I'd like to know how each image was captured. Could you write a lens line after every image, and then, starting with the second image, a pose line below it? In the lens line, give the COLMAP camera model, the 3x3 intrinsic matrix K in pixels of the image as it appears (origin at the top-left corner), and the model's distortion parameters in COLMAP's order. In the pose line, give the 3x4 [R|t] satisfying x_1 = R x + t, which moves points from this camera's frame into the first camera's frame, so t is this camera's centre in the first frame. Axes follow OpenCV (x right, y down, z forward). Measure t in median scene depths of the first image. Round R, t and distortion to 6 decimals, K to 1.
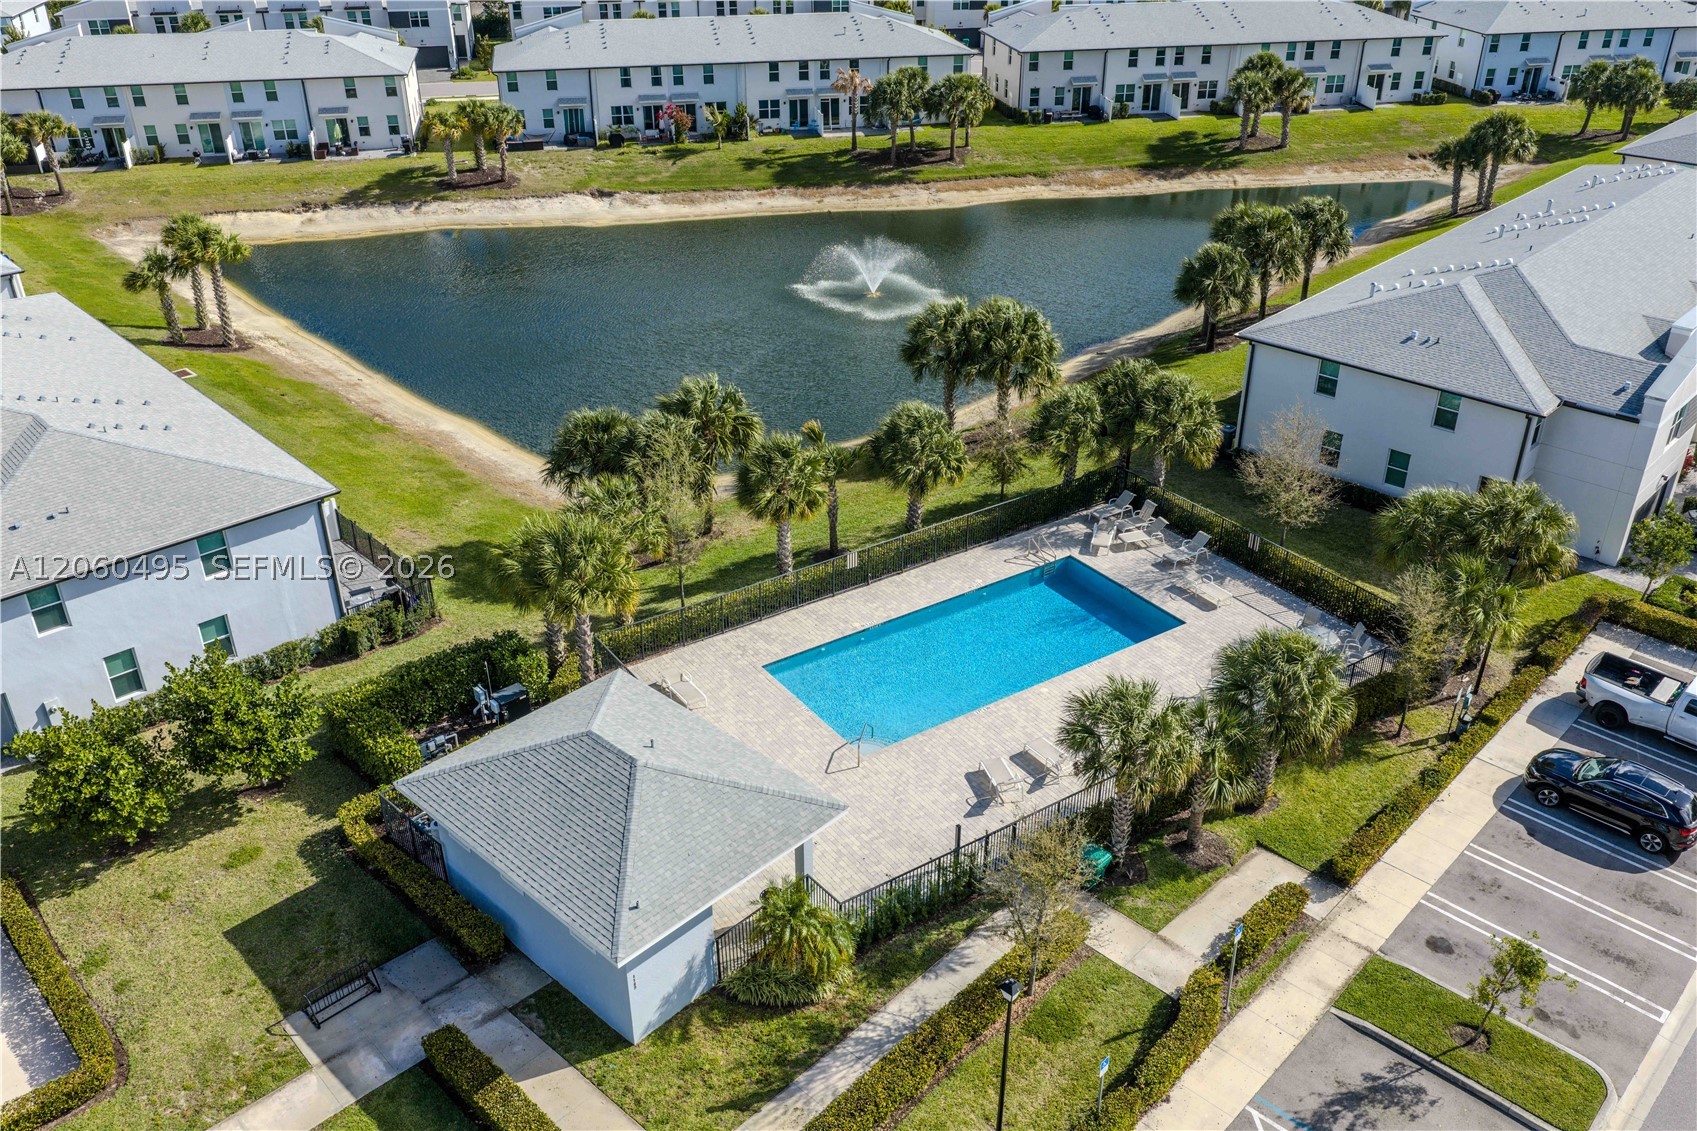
lens RADIAL K [[1385.5, 0, 843.8], [0, 1385.5, 559.2], [0, 0, 1]] dist [0.003462, -0.012636]
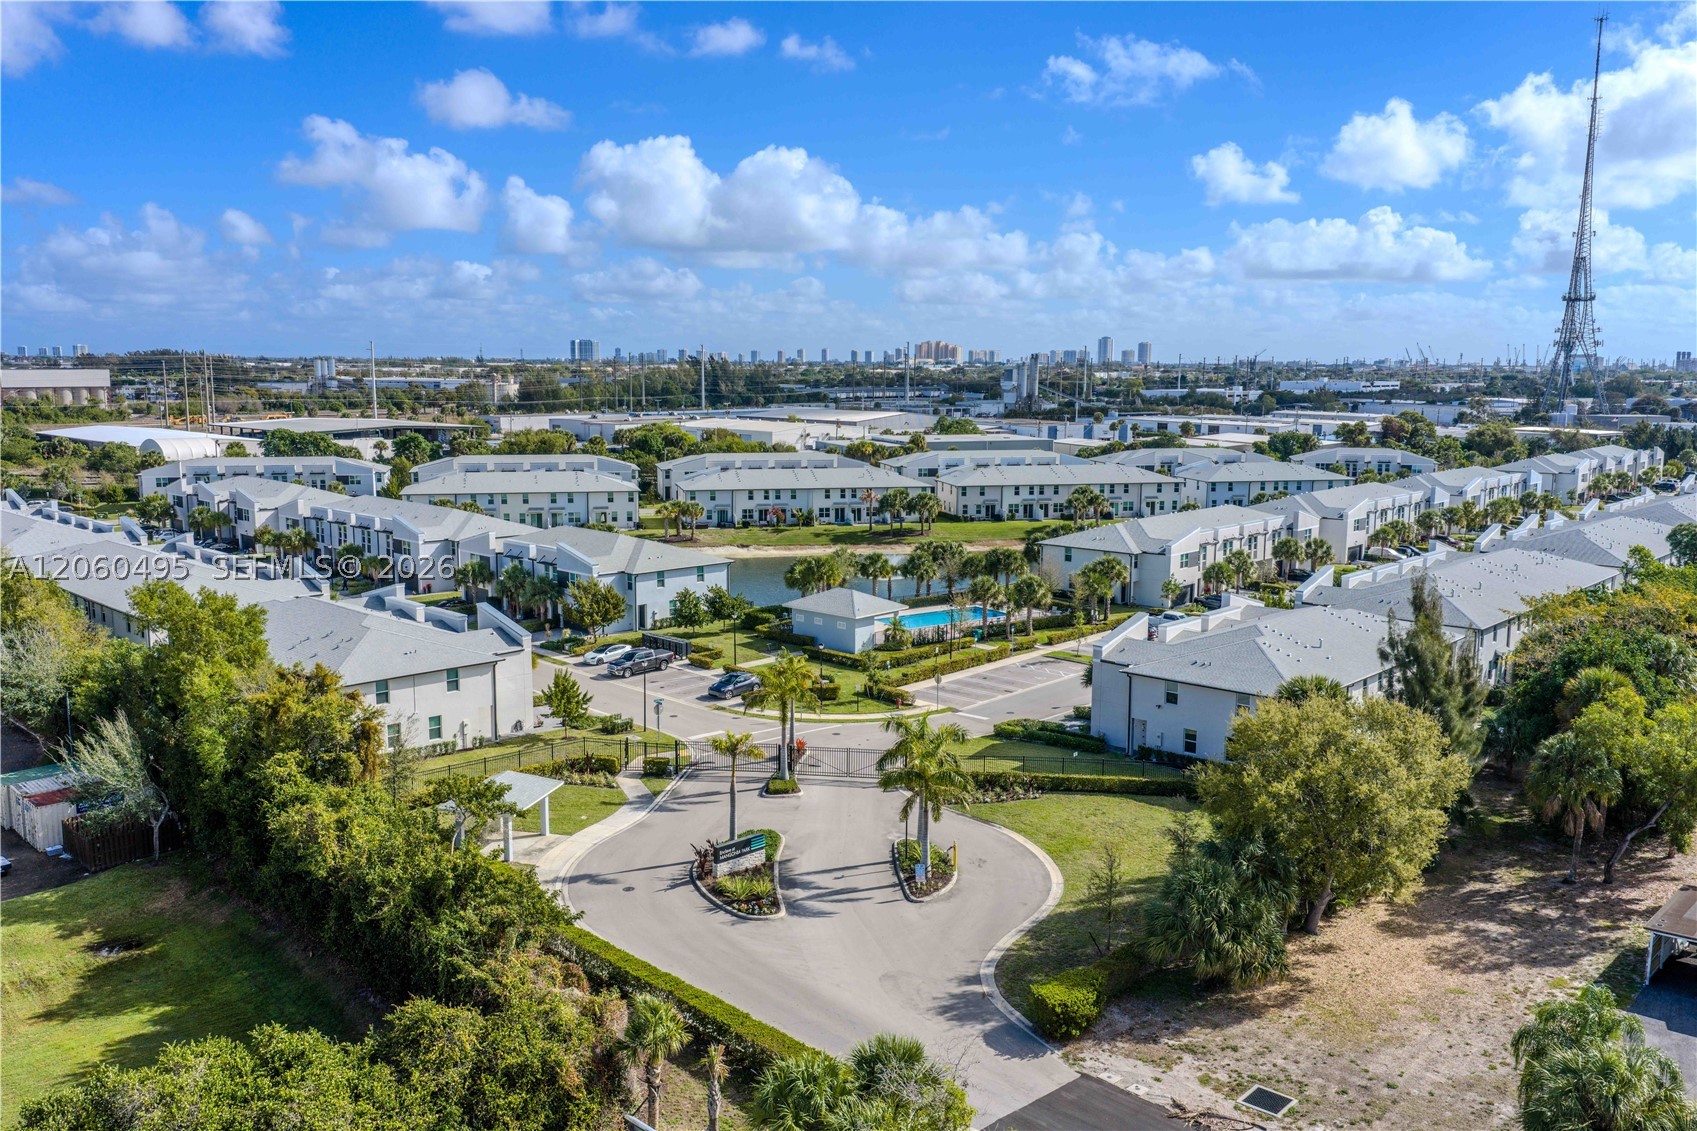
lens RADIAL K [[1385.5, 0, 843.8], [0, 1385.5, 559.2], [0, 0, 1]] dist [0.003462, -0.012636]
pose [[0.999594, 0.003148, 0.028307, -0.080636], [0.007239, 0.933147, -0.359422, 0.411439], [-0.027546, 0.359481, 0.932746, -0.734006]]
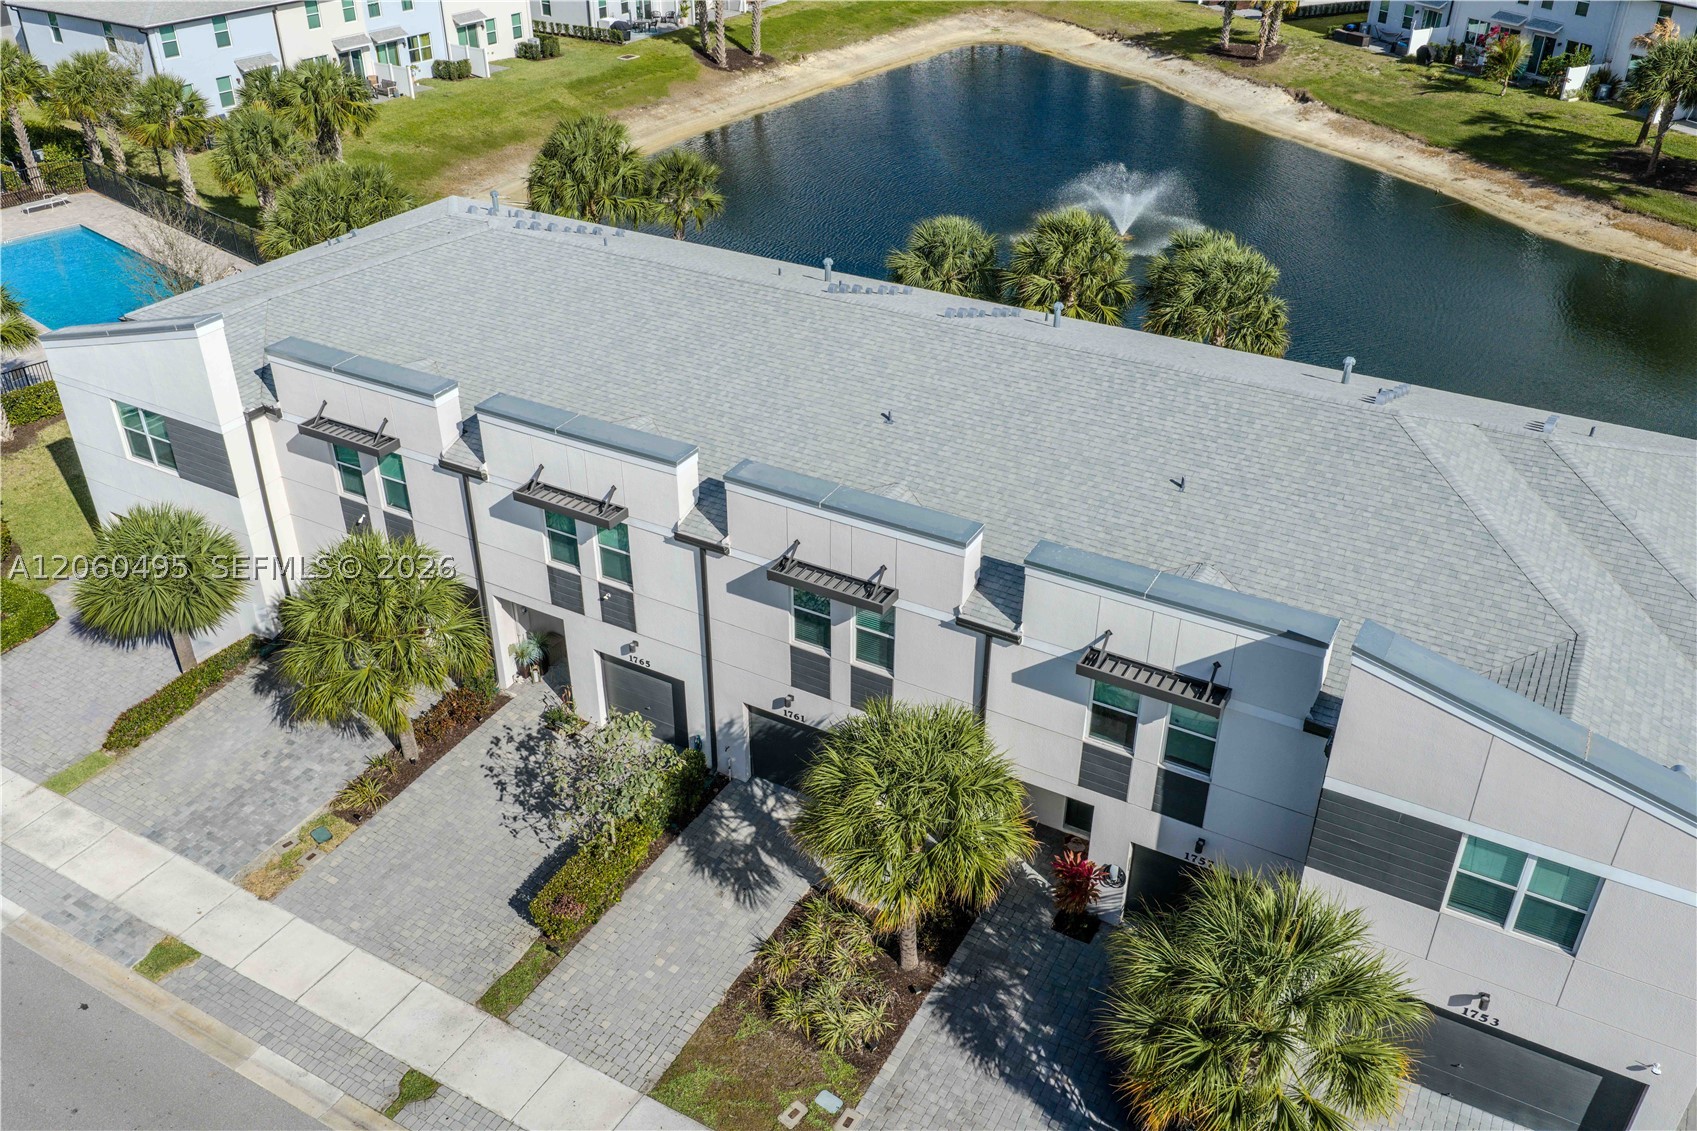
lens RADIAL K [[1385.5, 0, 843.8], [0, 1385.5, 559.2], [0, 0, 1]] dist [0.003462, -0.012636]
pose [[0.246776, 0.506840, -0.825963, 0.540170], [-0.470446, 0.807808, 0.355143, -0.186887], [0.847220, 0.300931, 0.437789, 0.437510]]
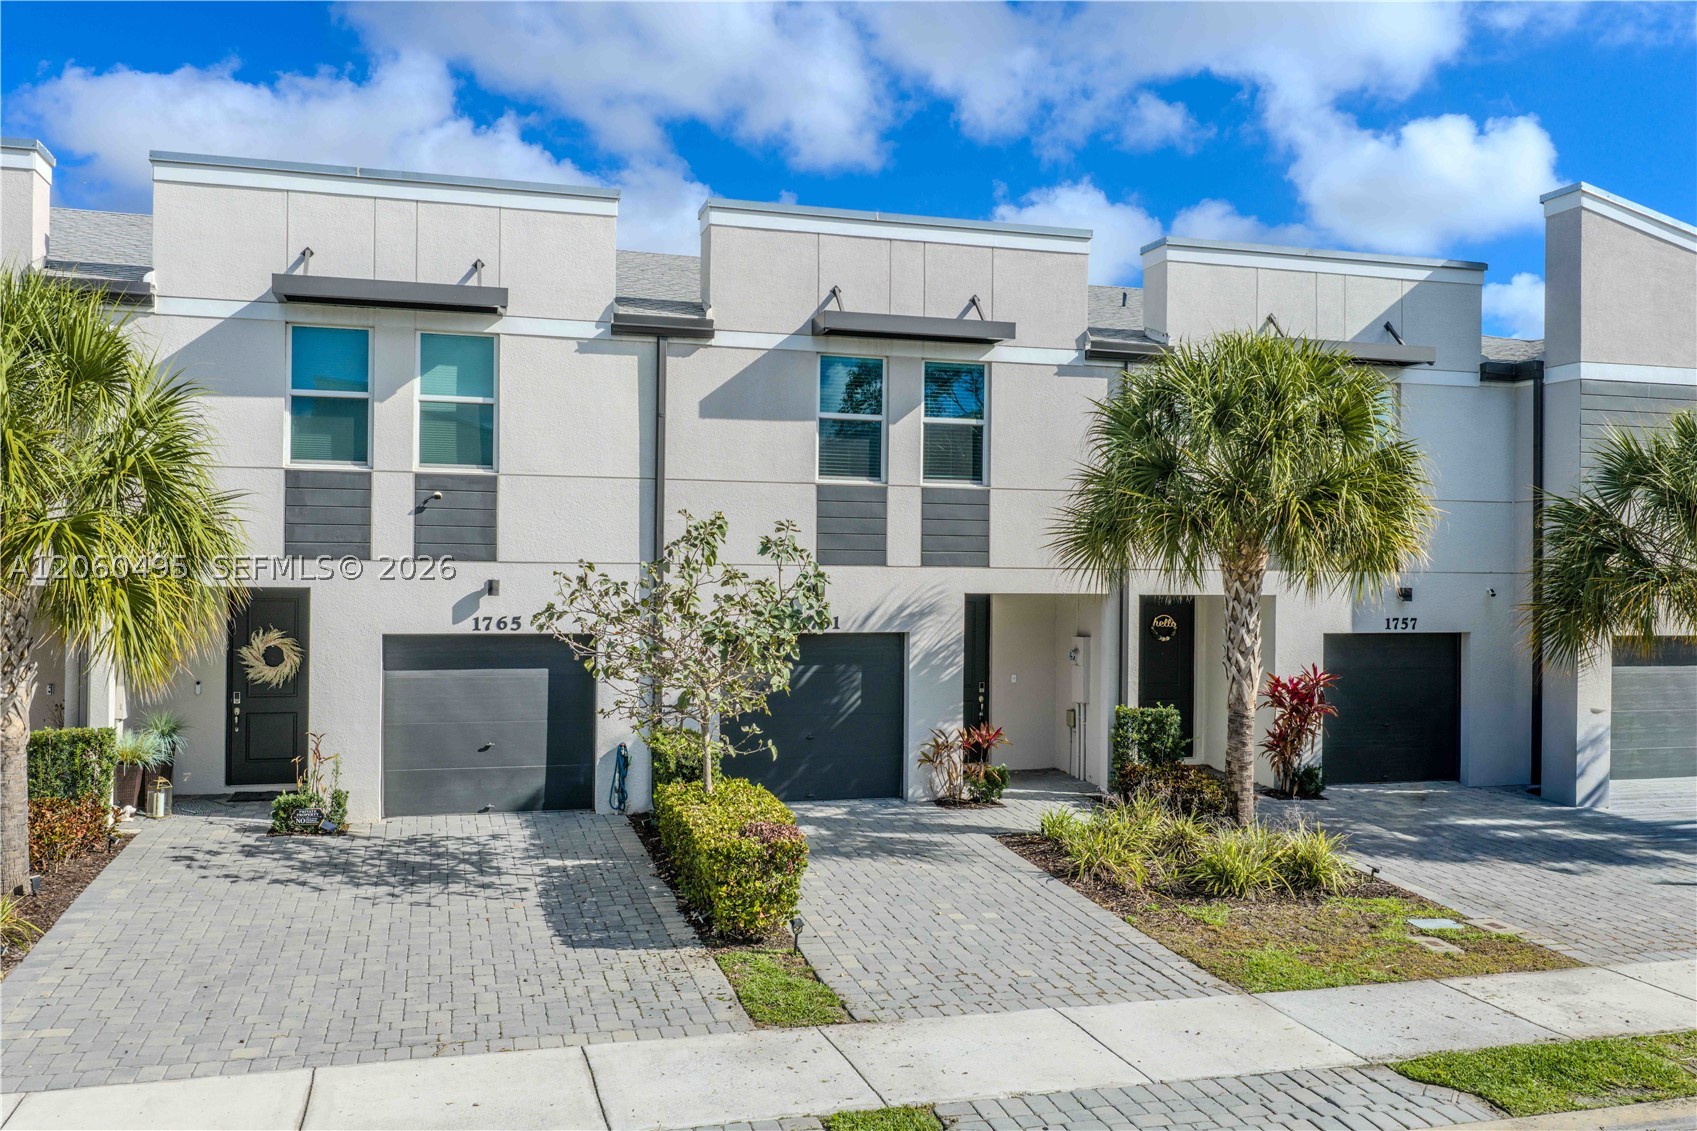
lens RADIAL K [[1383.2, 0, 849.2], [0, 1383.2, 587.2], [0, 0, 1]] dist [0.005498, -0.017473]
pose [[0.864141, 0.021010, -0.502811, 0.436439], [-0.257775, 0.876584, -0.406390, -0.030265], [0.432218, 0.480790, 0.762908, 0.431469]]
